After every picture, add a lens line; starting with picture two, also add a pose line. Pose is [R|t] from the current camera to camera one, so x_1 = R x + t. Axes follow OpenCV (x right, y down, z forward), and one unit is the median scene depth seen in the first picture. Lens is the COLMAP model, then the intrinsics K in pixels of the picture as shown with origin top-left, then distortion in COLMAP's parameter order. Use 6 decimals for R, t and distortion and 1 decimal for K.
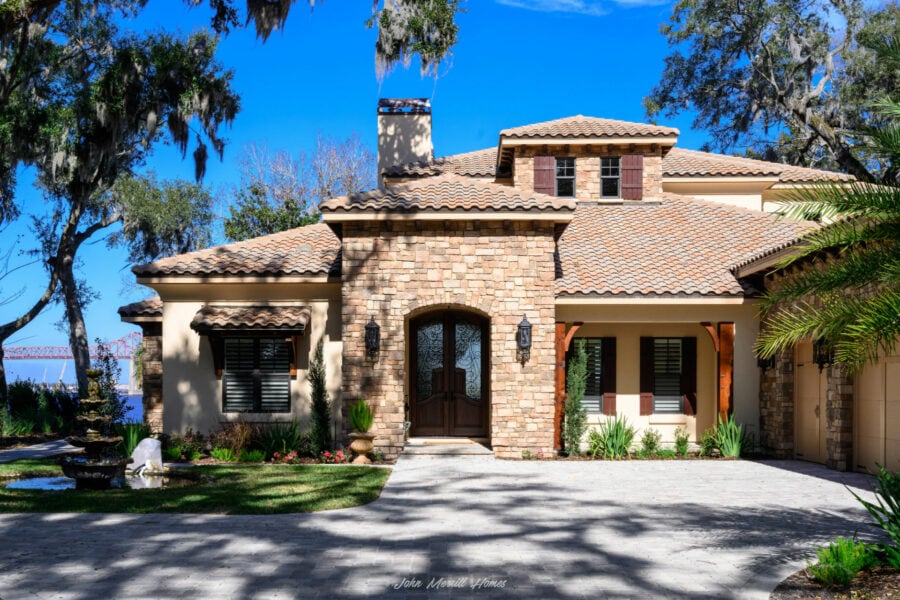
lens RADIAL K [[1182.0, 0, 407.3], [0, 1182.0, 387.9], [0, 0, 1]] dist [-0.012534, 0.000000]
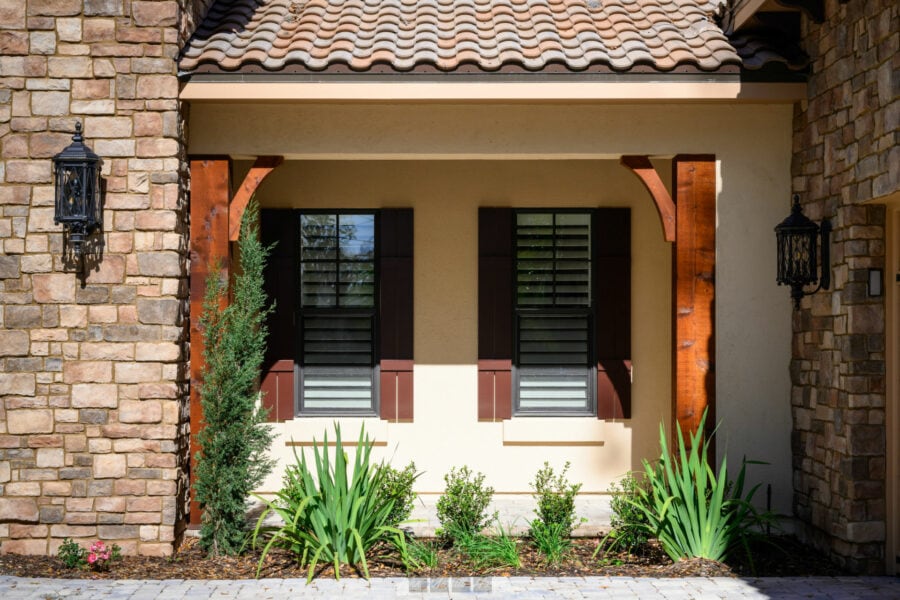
lens RADIAL K [[1673.8, 0, 416.2], [0, 1673.8, 316.2], [0, 0, 1]] dist [0.027694, 0.000000]
pose [[0.999781, -0.000234, 0.020938, 0.181770], [0.000513, 0.999911, -0.013317, -0.002634], [-0.020933, 0.013325, 0.999692, 0.523095]]
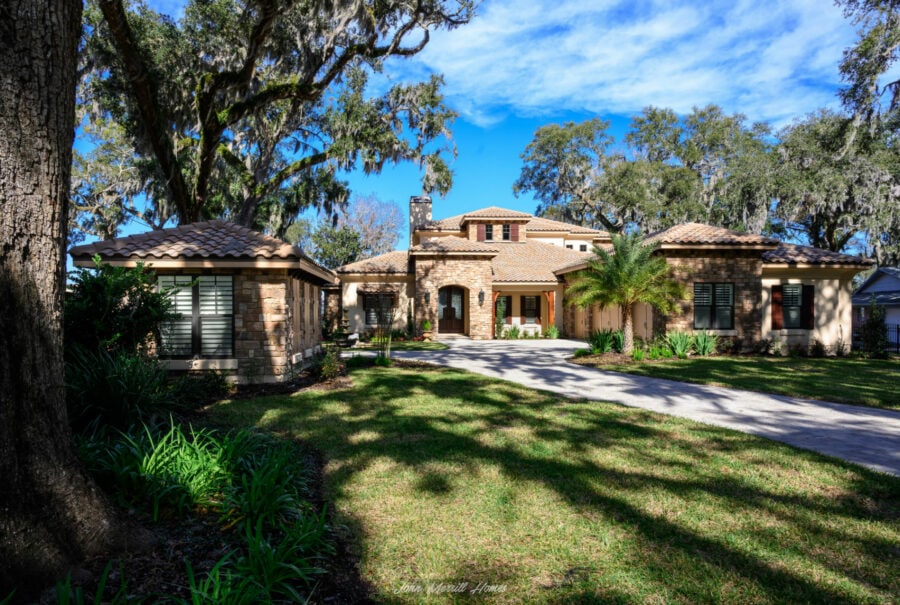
lens RADIAL K [[665.3, 0, 443.7], [0, 665.3, 300.4], [0, 0, 1]] dist [-0.005704, 0.000201]
pose [[0.993773, -0.000120, 0.111428, -0.164361], [0.002277, 0.999812, -0.019233, -0.003590], [-0.111405, 0.019367, 0.993586, -0.554951]]
